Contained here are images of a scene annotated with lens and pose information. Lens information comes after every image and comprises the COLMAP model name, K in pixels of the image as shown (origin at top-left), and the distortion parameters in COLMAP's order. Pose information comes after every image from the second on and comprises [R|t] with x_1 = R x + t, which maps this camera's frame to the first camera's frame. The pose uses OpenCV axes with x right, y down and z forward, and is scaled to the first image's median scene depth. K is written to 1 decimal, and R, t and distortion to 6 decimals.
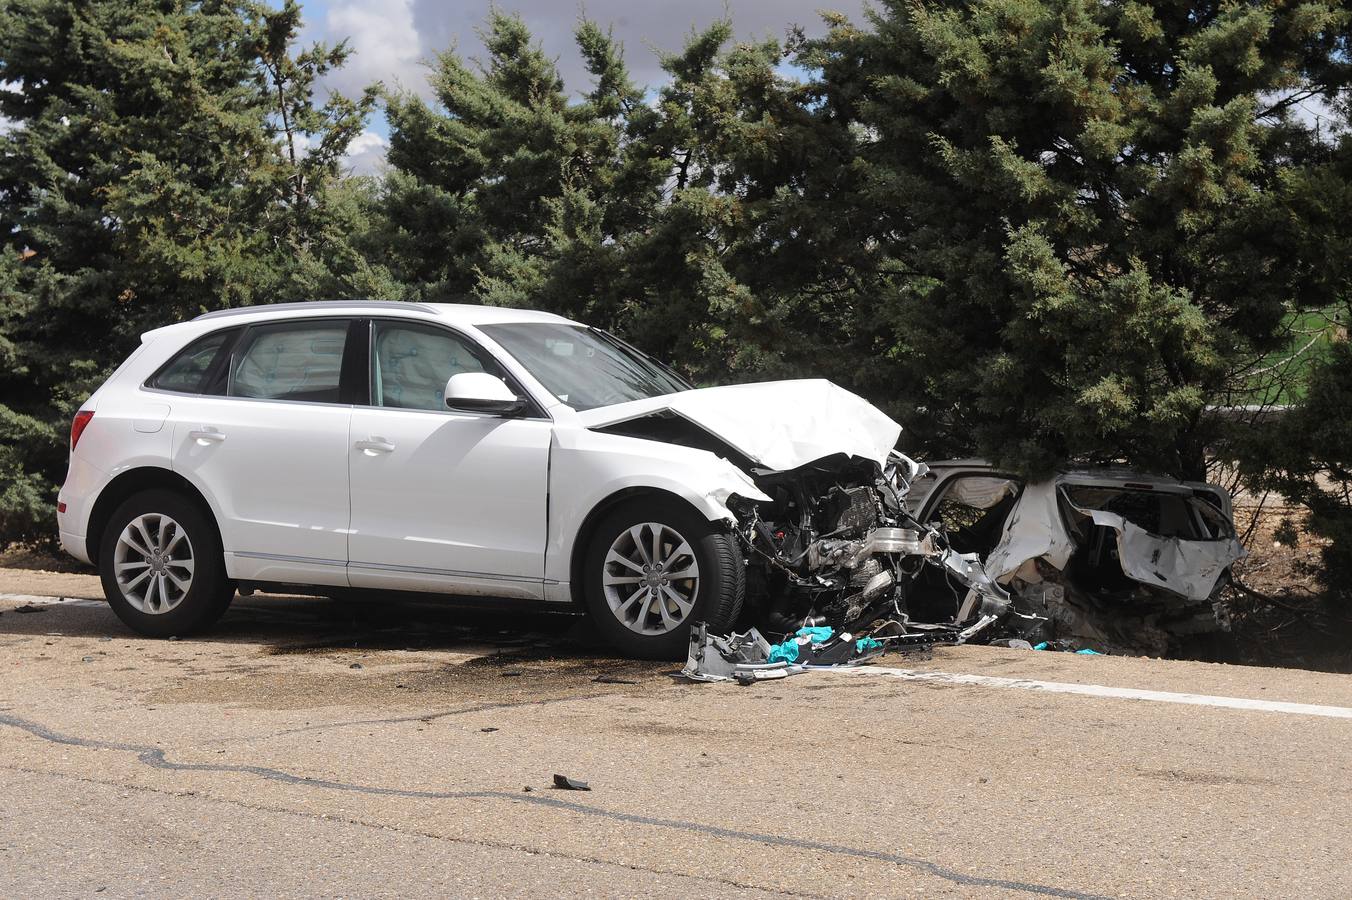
lens RADIAL K [[2589.3, 0, 706.4], [0, 2589.3, 407.4], [0, 0, 1]] dist [0.114669, 0.000000]
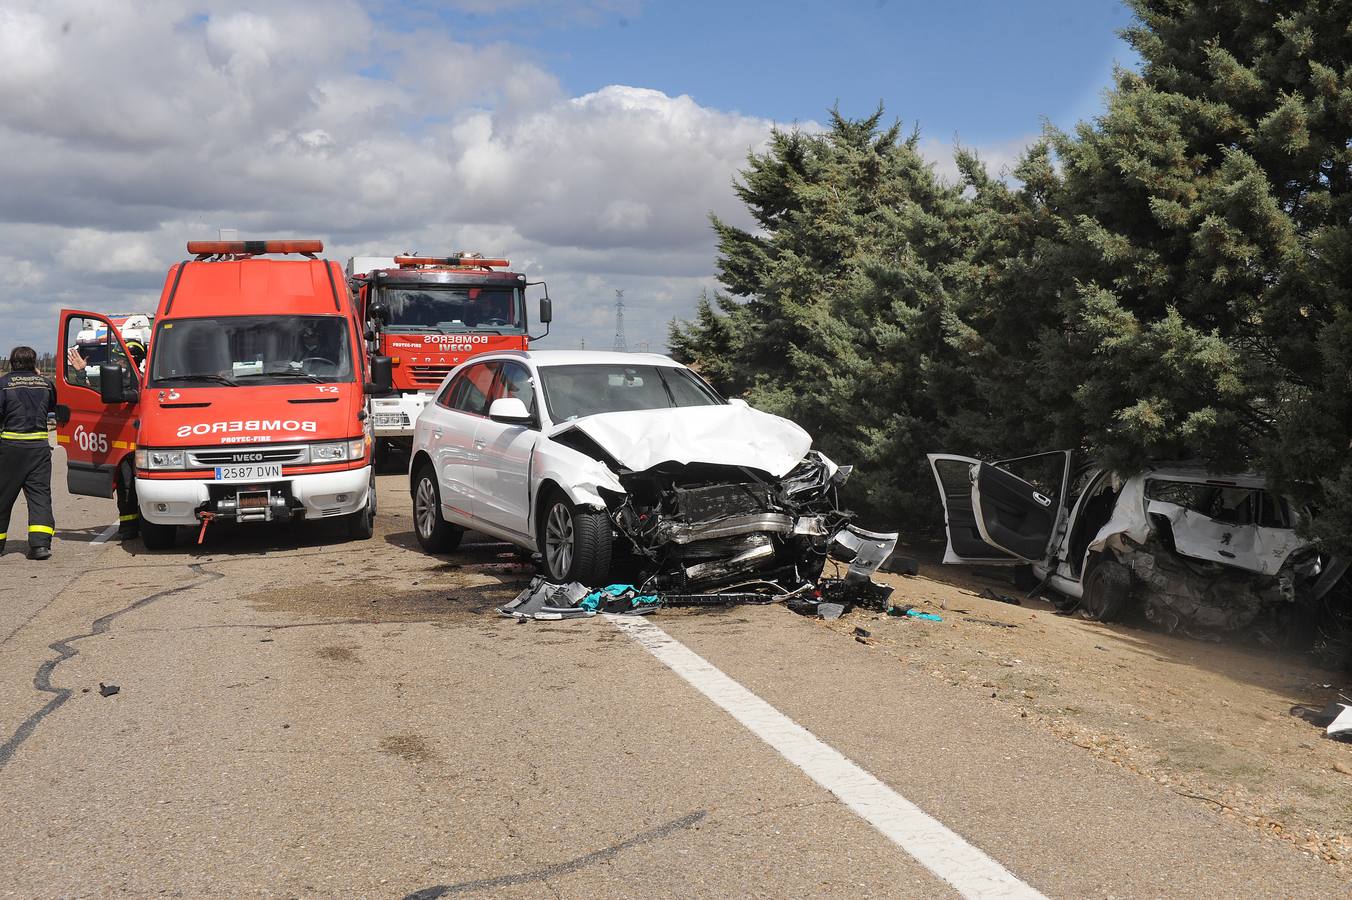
lens RADIAL K [[1454.6, 0, 677.9], [0, 1454.6, 437.9], [0, 0, 1]] dist [0.033116, 0.000000]
pose [[0.824470, 0.028116, -0.565207, 0.362758], [-0.007497, 0.999220, 0.038771, -0.018245], [0.565856, -0.027728, 0.824037, 0.260849]]
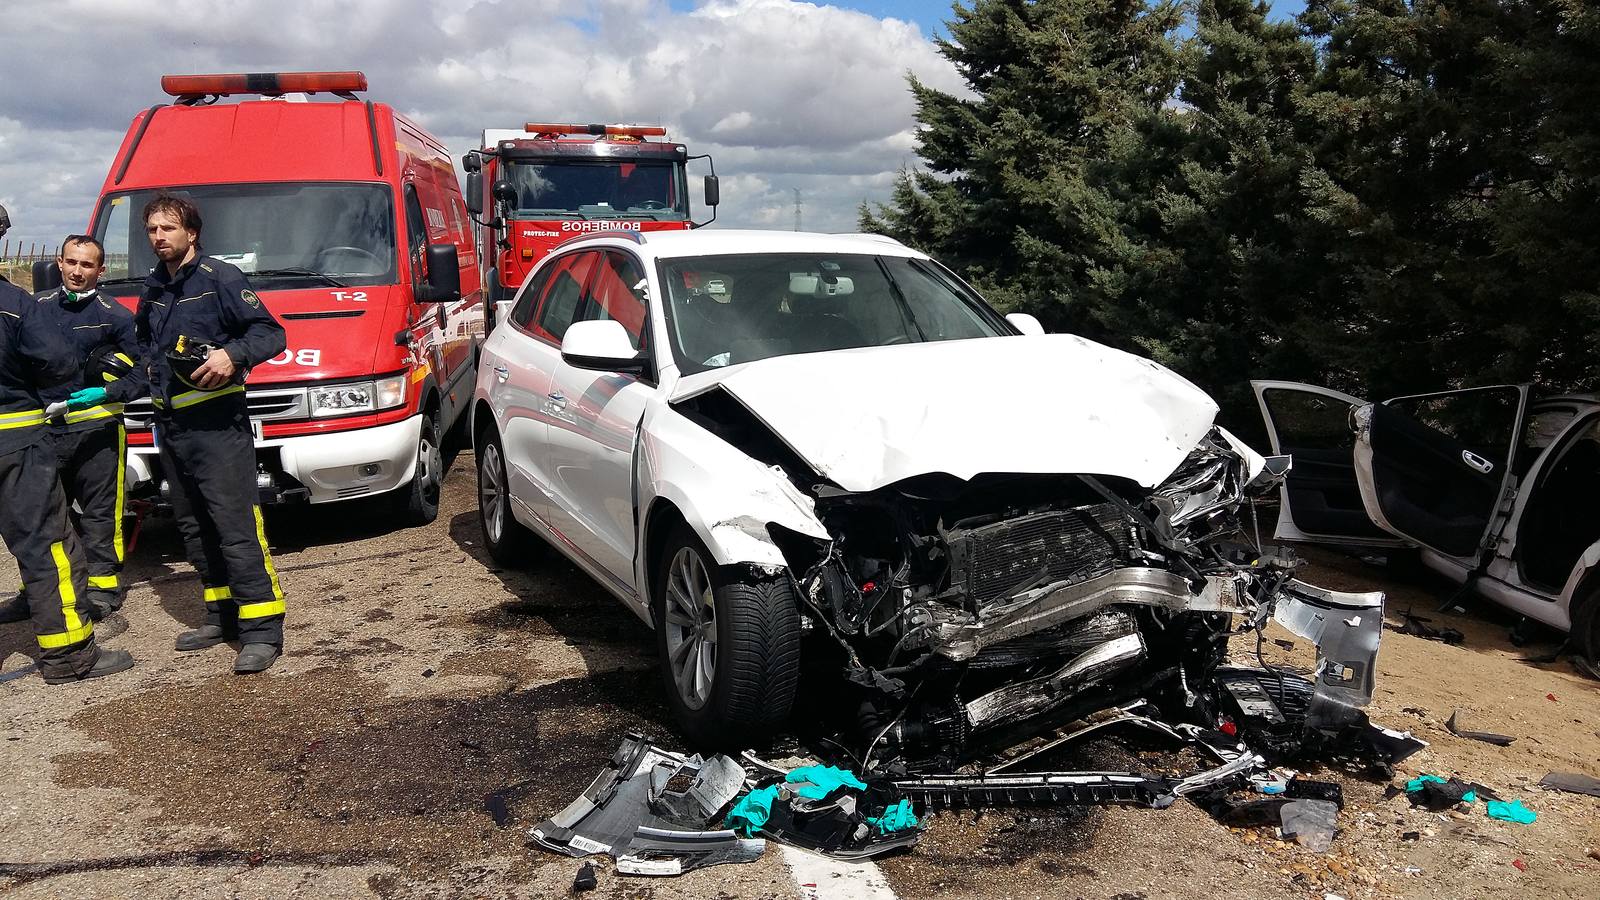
lens RADIAL K [[1296.2, 0, 794.3], [0, 1296.2, 431.2], [0, 0, 1]] dist [0.068374, -0.135568]
pose [[0.799539, 0.072391, -0.596236, 0.149663], [0.000876, 0.992568, 0.121685, -0.021138], [0.600614, -0.097814, 0.793533, 0.540849]]
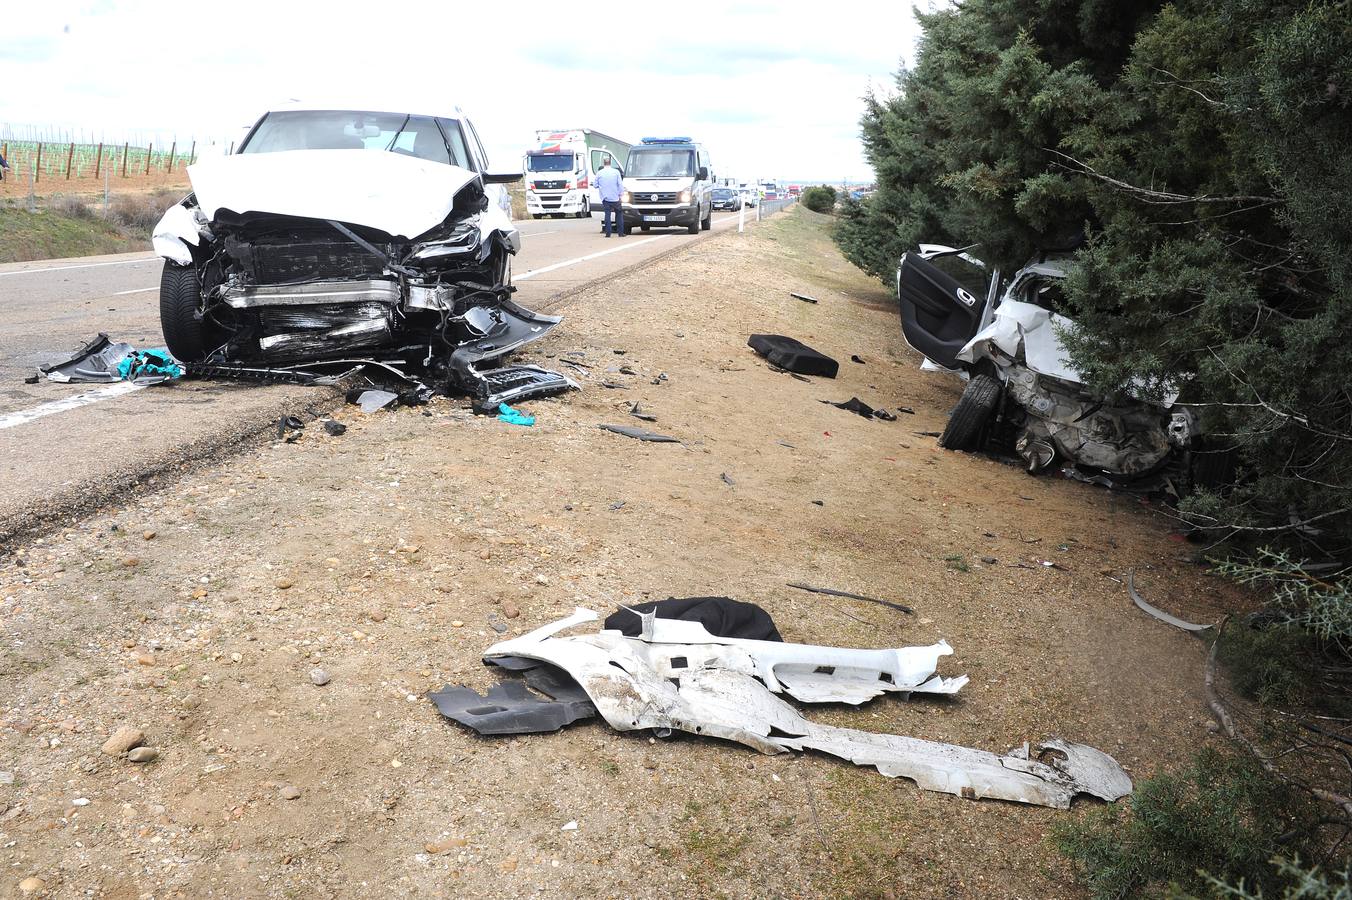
lens RADIAL K [[1188.9, 0, 680.0], [0, 1188.9, 453.4], [0, 0, 1]] dist [-0.007122, -0.005298]
pose [[0.561944, 0.193453, -0.804235, 0.455378], [-0.031025, 0.976513, 0.213215, 0.003625], [0.826593, -0.094863, 0.554748, 0.629513]]
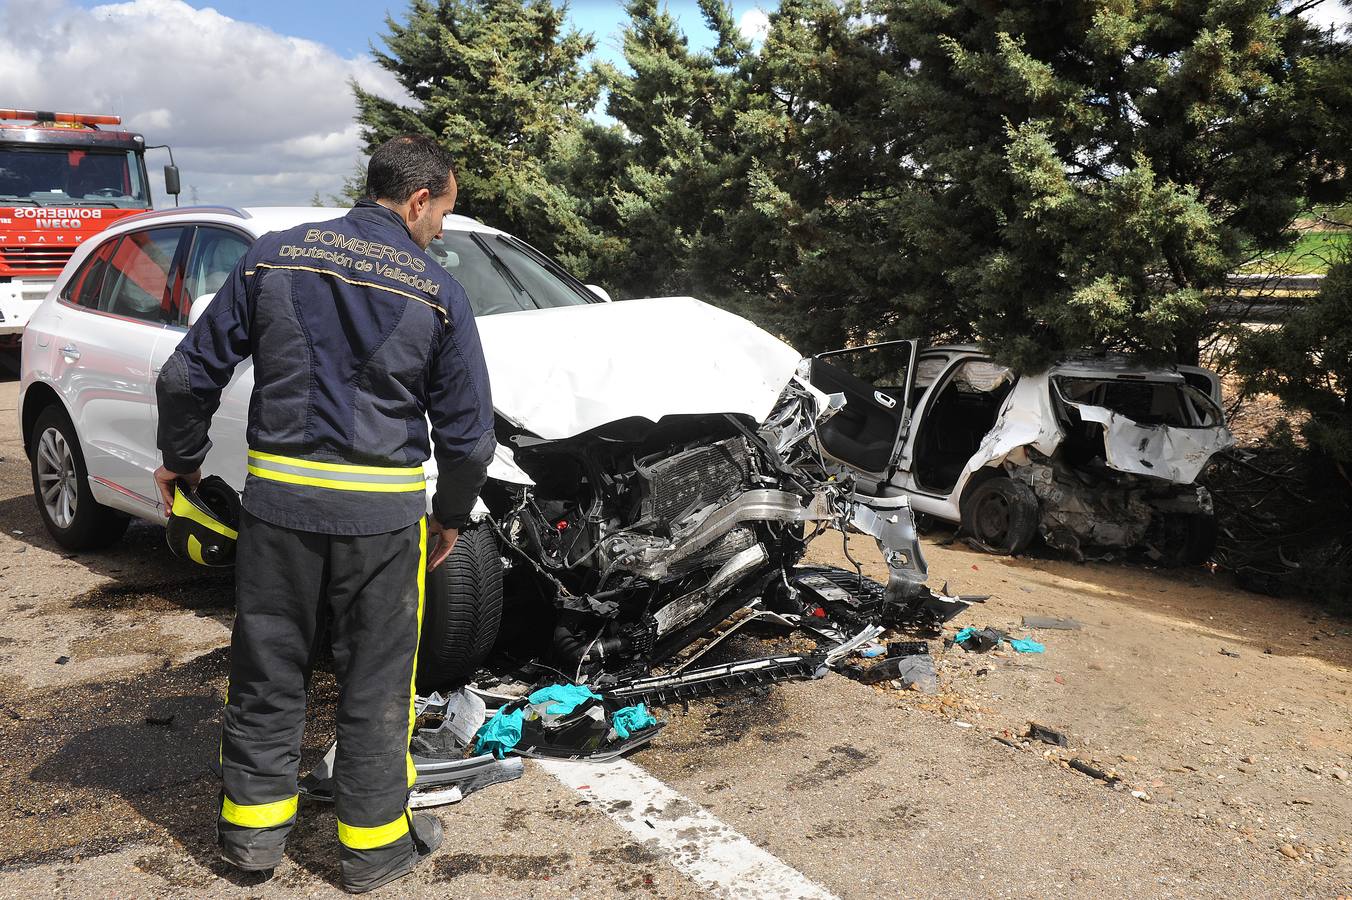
lens RADIAL K [[1123.9, 0, 675.9], [0, 1123.9, 448.6], [0, 0, 1]] dist [-0.012052, -0.002075]
pose [[0.970957, 0.036699, -0.236421, 0.097226], [0.002169, 0.986774, 0.162085, -0.016423], [0.239243, -0.157891, 0.958036, 0.522835]]
